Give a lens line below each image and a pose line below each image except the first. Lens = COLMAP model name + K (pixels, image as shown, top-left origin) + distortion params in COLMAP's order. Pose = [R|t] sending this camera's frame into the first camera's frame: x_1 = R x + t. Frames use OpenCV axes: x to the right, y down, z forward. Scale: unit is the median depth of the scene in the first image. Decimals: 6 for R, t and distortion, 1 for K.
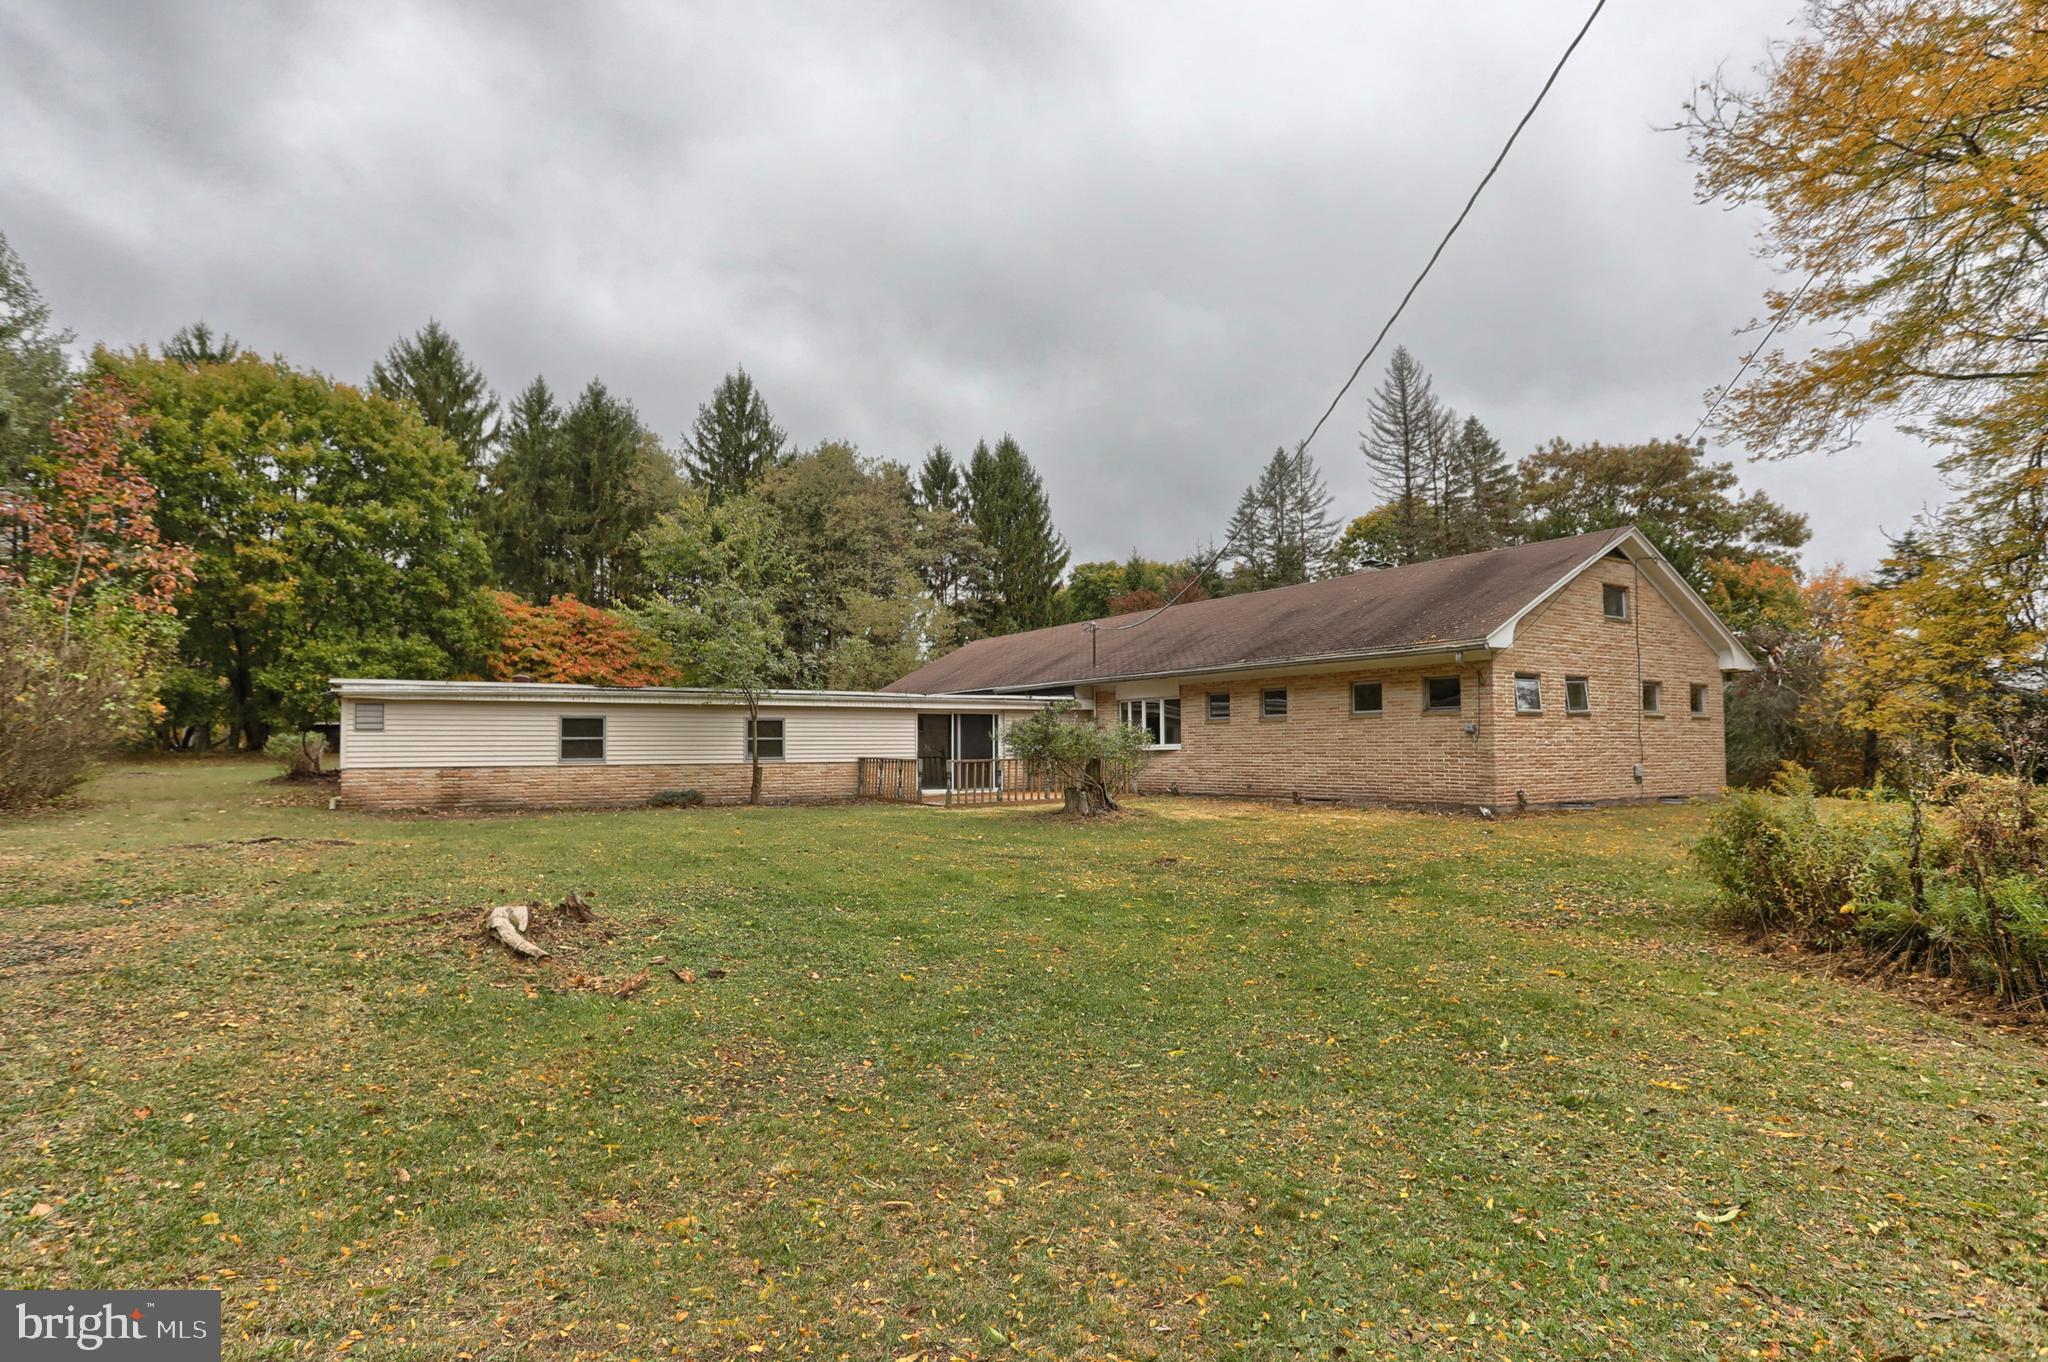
lens RADIAL K [[1065.9, 0, 1018.5], [0, 1065.9, 749.5], [0, 0, 1]] dist [-0.032042, 0.022107]
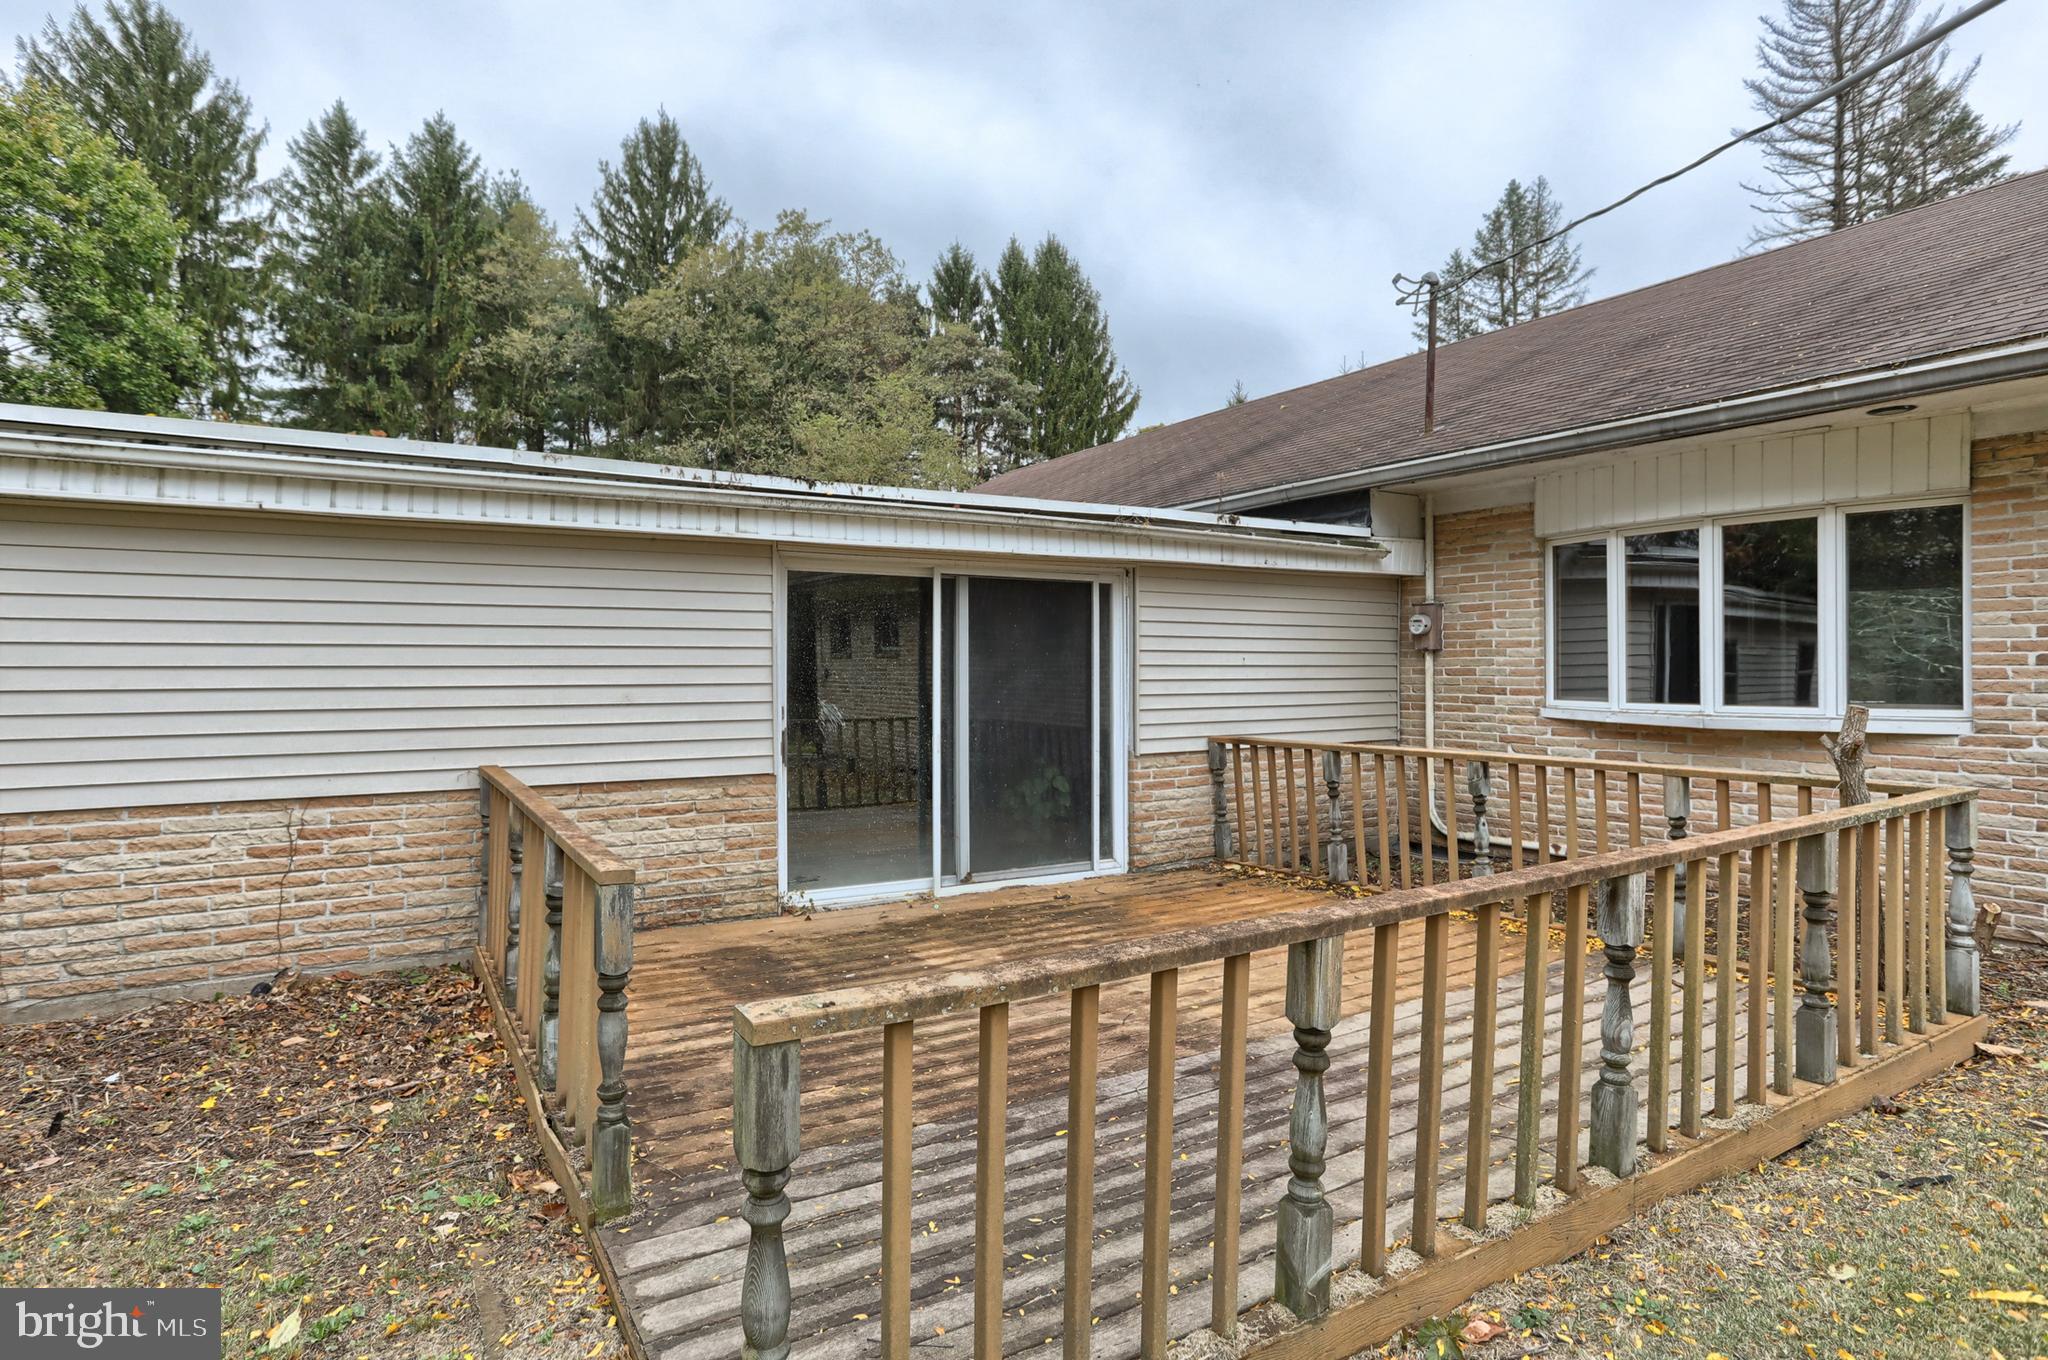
lens RADIAL K [[1065.9, 0, 1021.4], [0, 1065.9, 689.8], [0, 0, 1]] dist [-0.032042, 0.022107]
pose [[0.999762, 0.005923, -0.021018, -0.022940], [-0.005437, 0.999719, 0.023071, -0.008348], [0.021149, -0.022951, 0.999513, 0.467923]]
